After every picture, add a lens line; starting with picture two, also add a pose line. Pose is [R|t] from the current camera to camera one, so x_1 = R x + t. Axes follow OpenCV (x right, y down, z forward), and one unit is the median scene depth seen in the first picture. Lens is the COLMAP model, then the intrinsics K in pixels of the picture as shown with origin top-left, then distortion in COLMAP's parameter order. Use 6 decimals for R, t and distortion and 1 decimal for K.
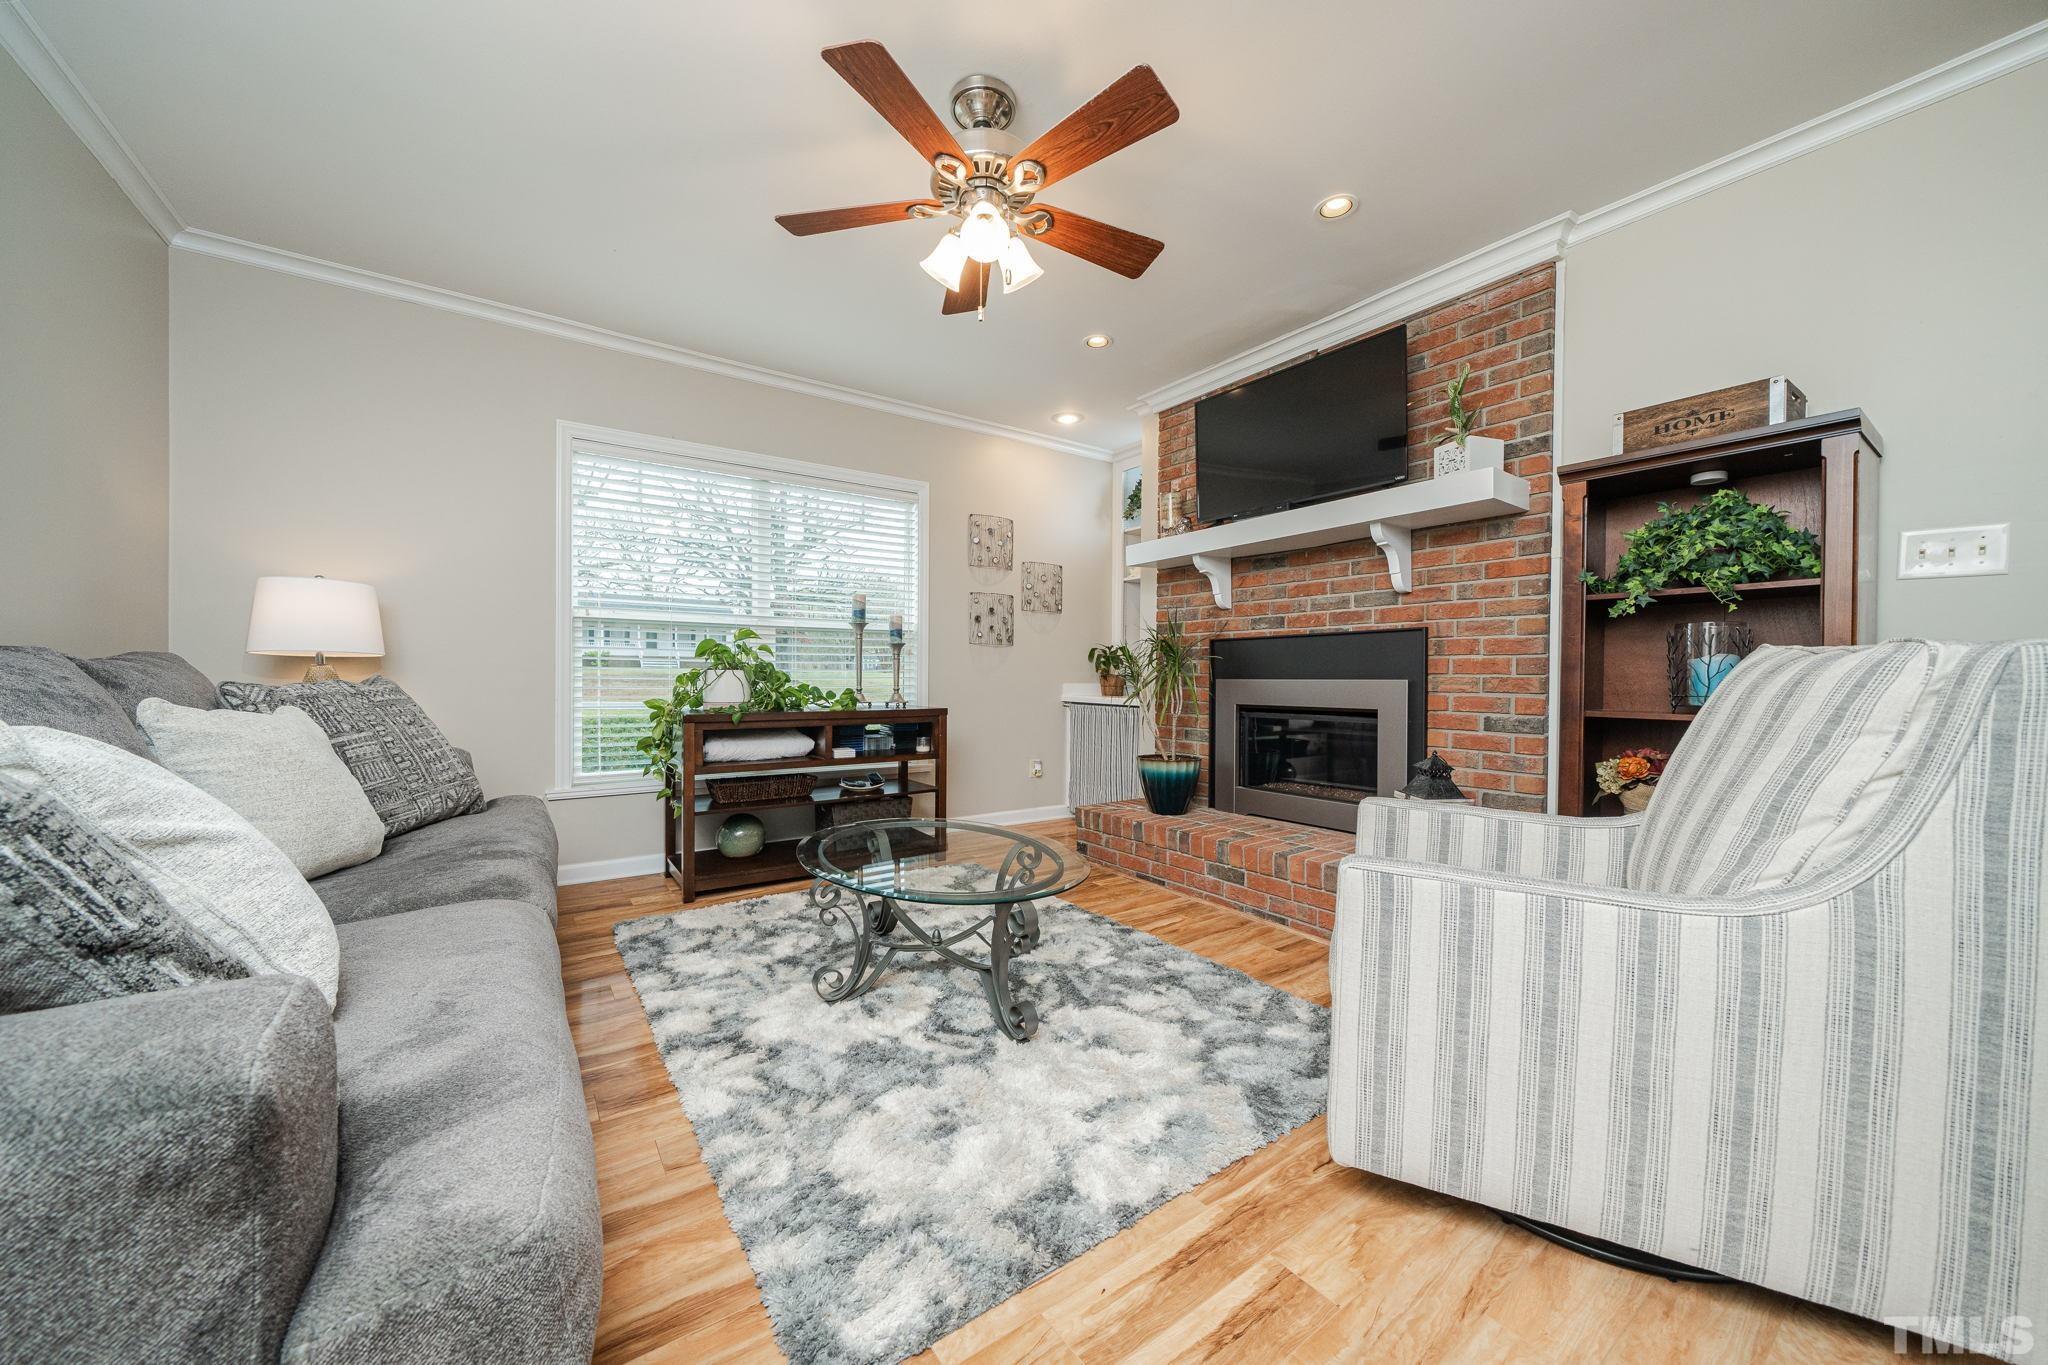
lens RADIAL K [[722.4, 0, 1012.3], [0, 722.4, 683.1], [0, 0, 1]] dist [-0.000108, 0.001170]
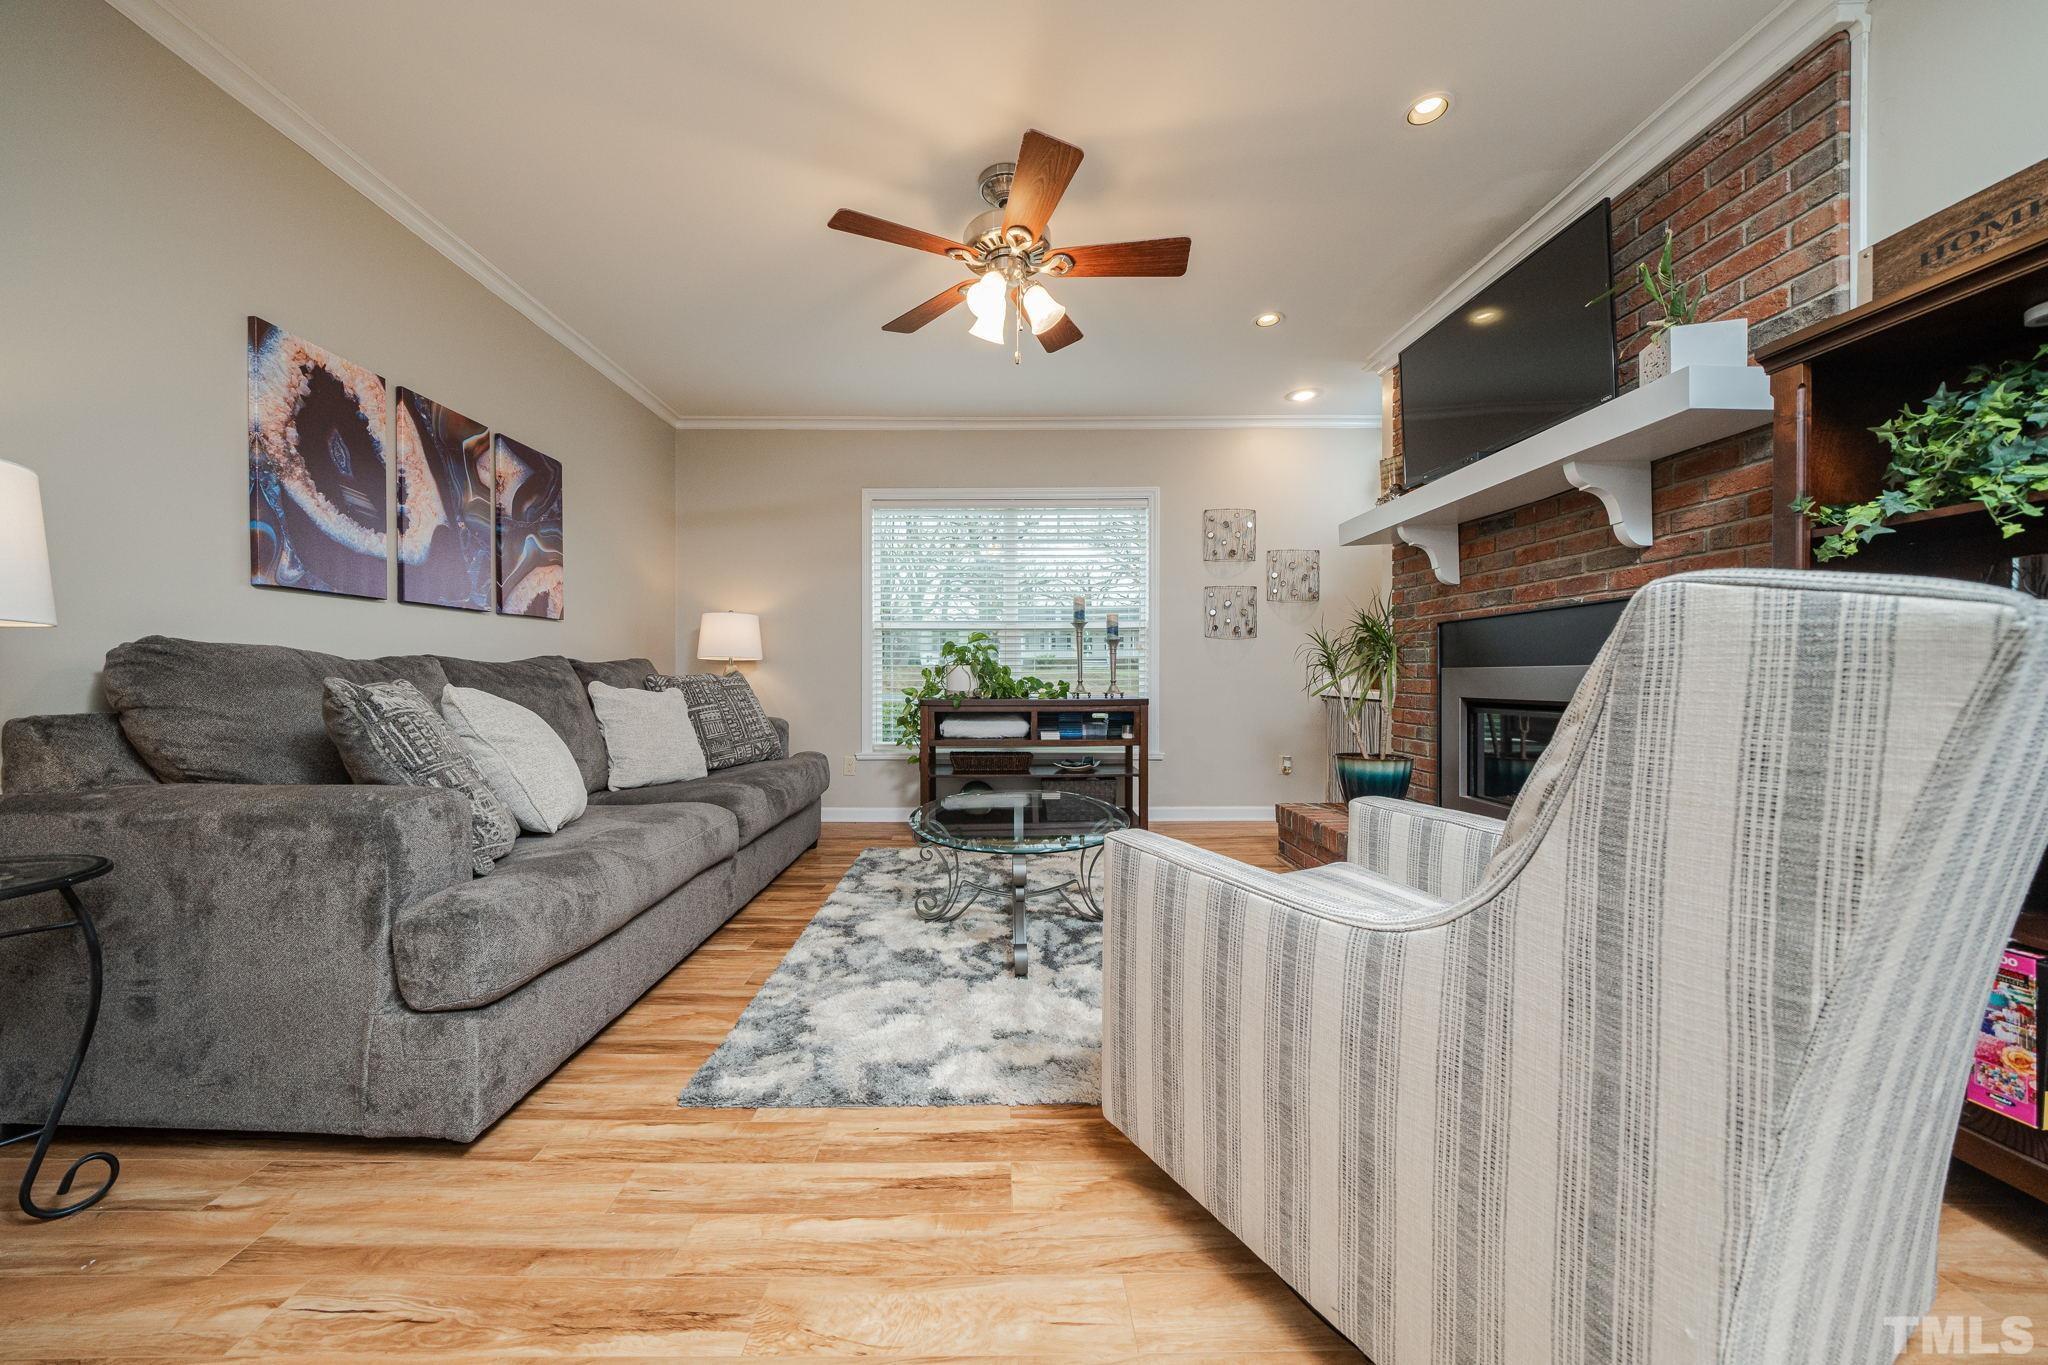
lens RADIAL K [[699.2, 0, 995.0], [0, 699.2, 676.6], [0, 0, 1]] dist [-0.004149, 0.000385]
pose [[0.823294, -0.005240, -0.567592, 0.374283], [0.001129, 0.999971, -0.007593, 0.011878], [0.567615, 0.005611, 0.823275, 0.028394]]
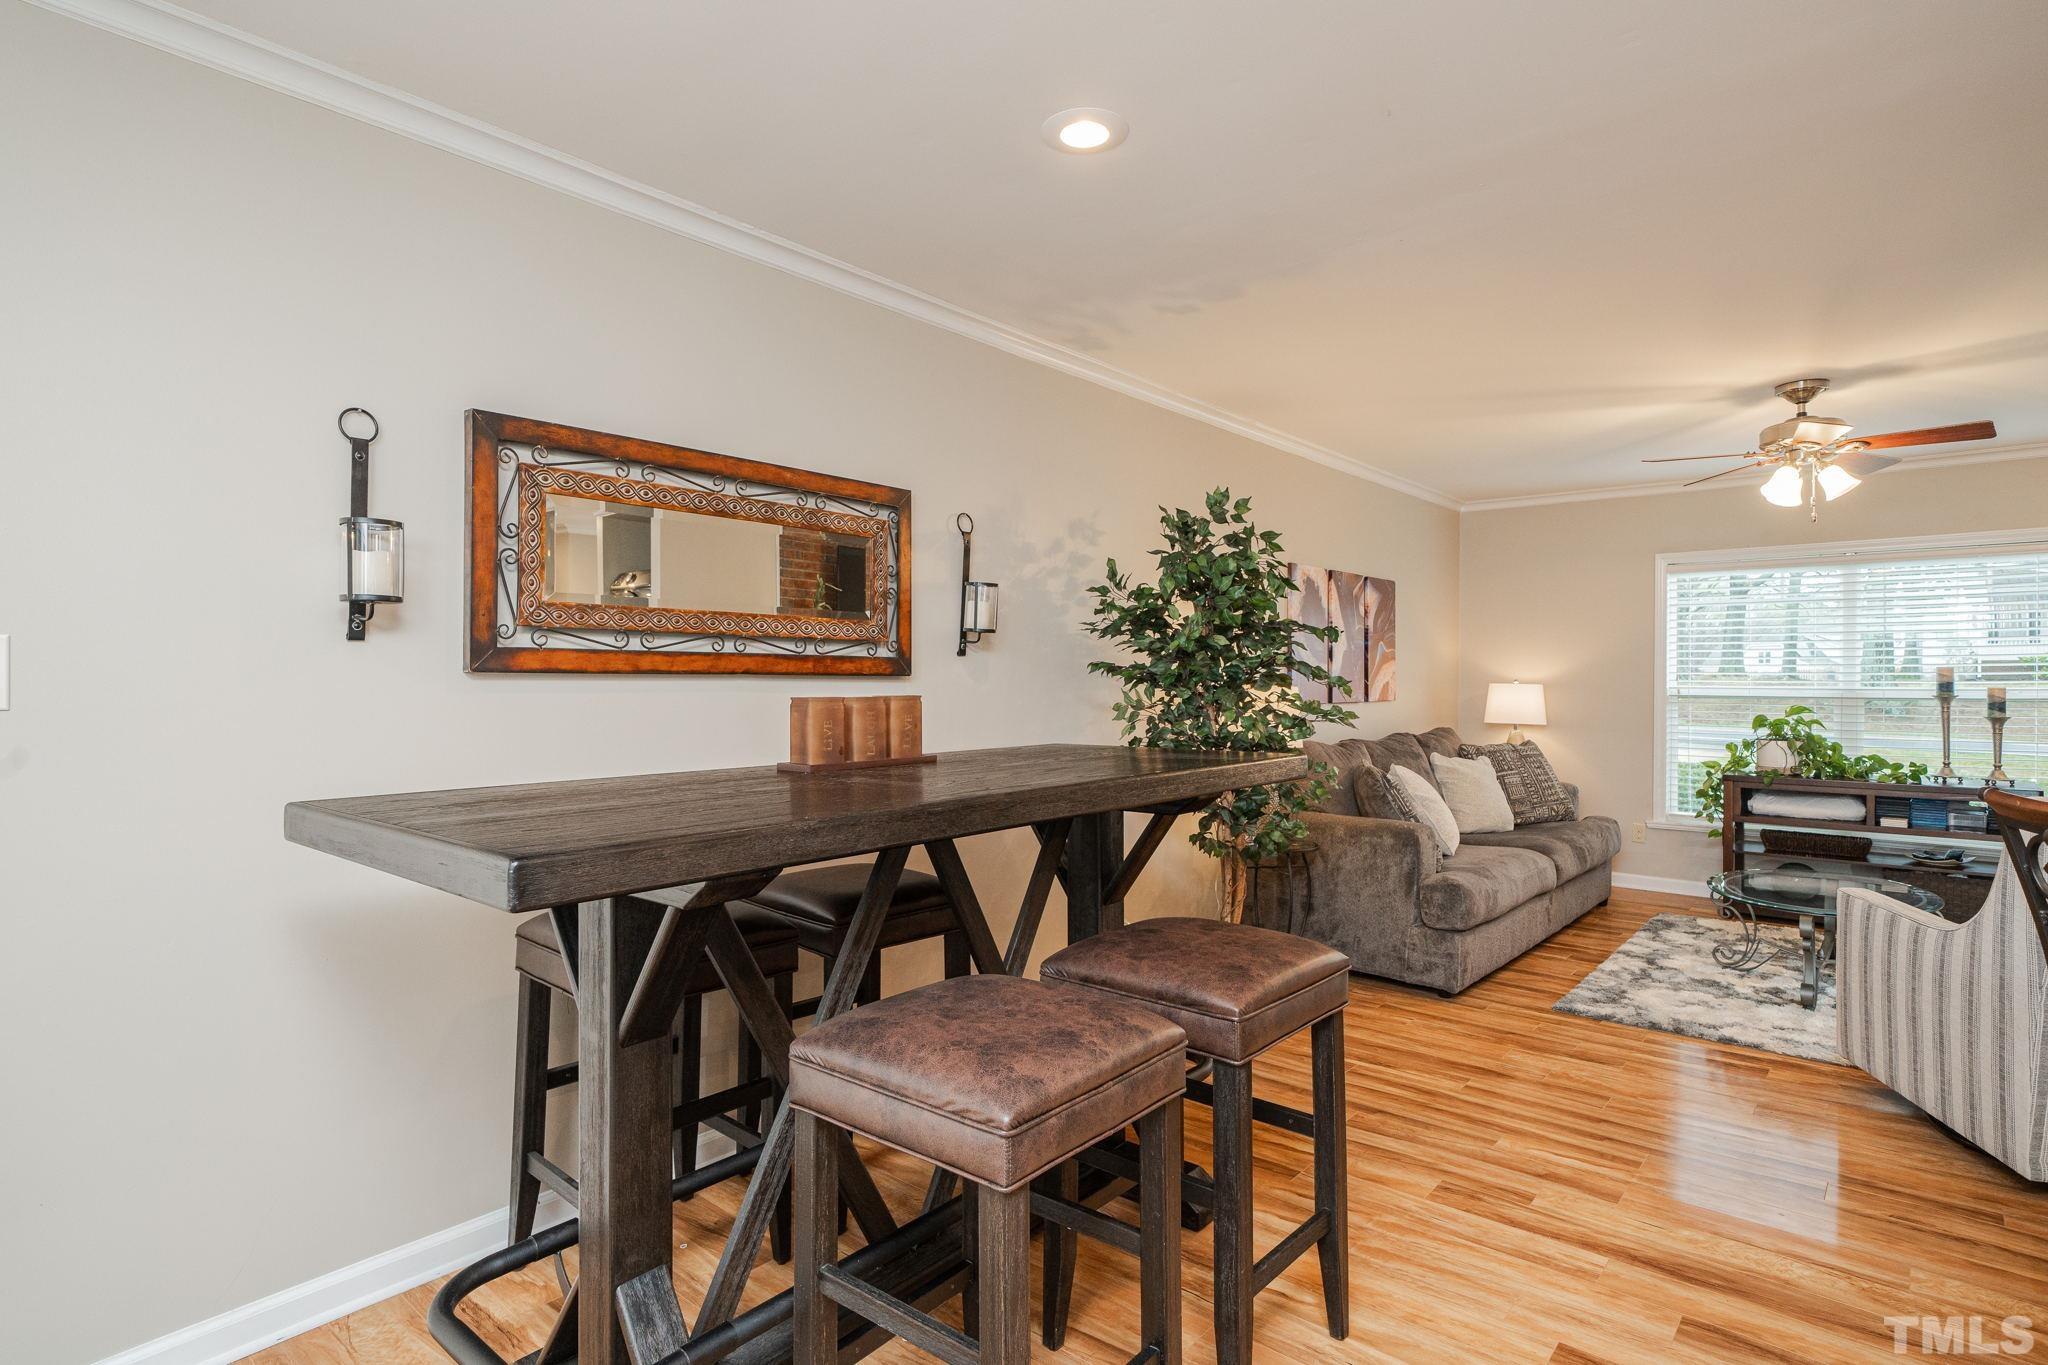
lens RADIAL K [[1004.8, 0, 1061.9], [0, 1004.8, 690.9], [0, 0, 1]] dist [0.017119, -0.000805]
pose [[0.264800, 0.001018, -0.964303, 0.998283], [-0.010071, 0.999948, -0.001710, -0.092727], [0.964251, 0.010164, 0.264797, -0.652051]]
